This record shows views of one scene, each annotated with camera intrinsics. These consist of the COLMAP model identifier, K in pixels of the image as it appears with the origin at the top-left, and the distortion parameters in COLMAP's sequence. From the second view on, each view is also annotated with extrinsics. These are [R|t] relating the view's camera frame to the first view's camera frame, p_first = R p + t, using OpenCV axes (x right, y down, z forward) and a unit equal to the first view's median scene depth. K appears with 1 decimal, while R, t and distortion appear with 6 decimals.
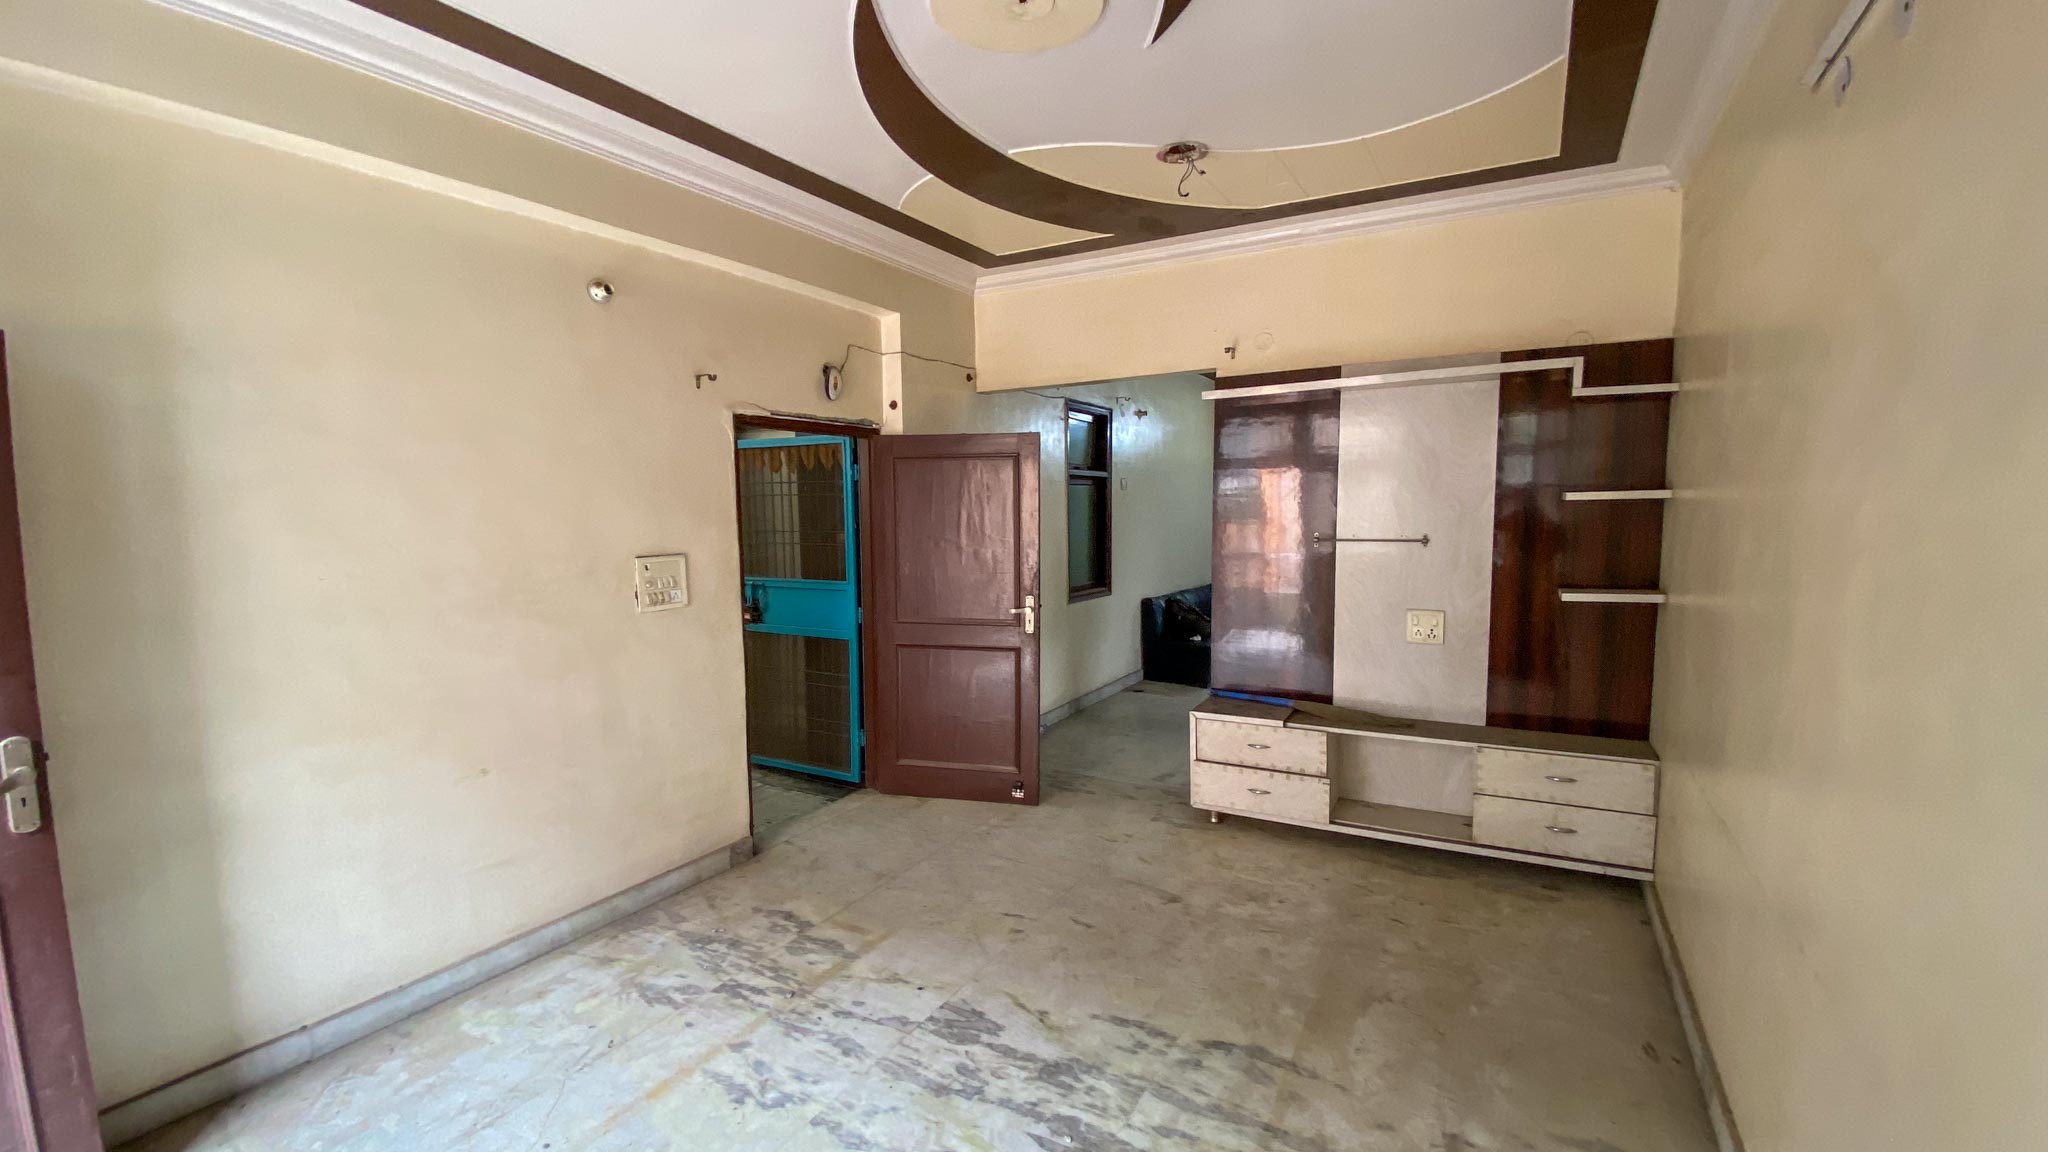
lens RADIAL K [[837.5, 0, 1016.5], [0, 837.5, 573.2], [0, 0, 1]] dist [0.086368, -0.066598]
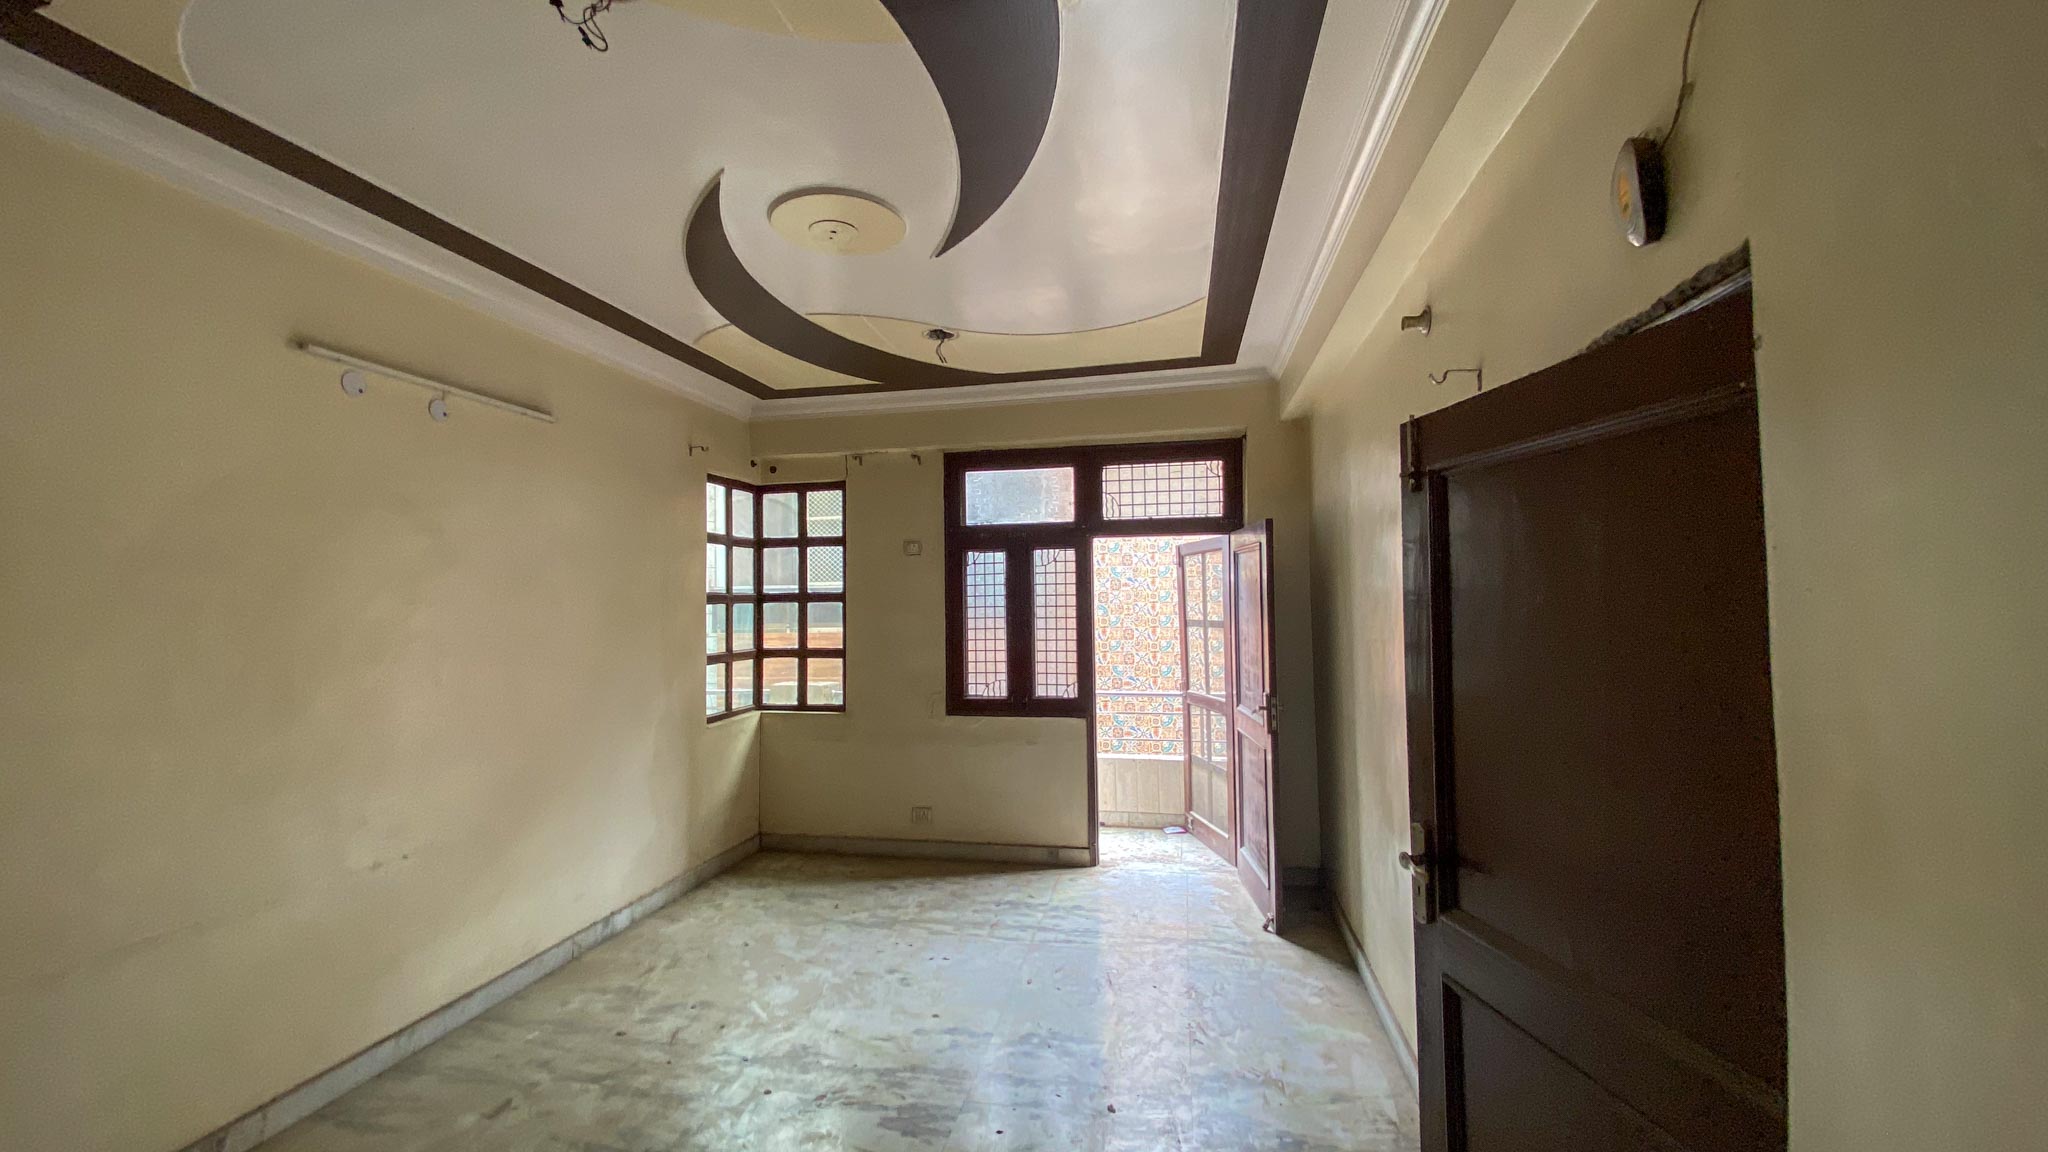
lens RADIAL K [[837.5, 0, 1016.5], [0, 837.5, 573.2], [0, 0, 1]] dist [0.086368, -0.066598]
pose [[-0.942757, 0.015056, -0.333141, 0.148844], [-0.002001, 0.998707, 0.050799, -0.157521], [0.333476, 0.048558, -0.941507, 1.876595]]
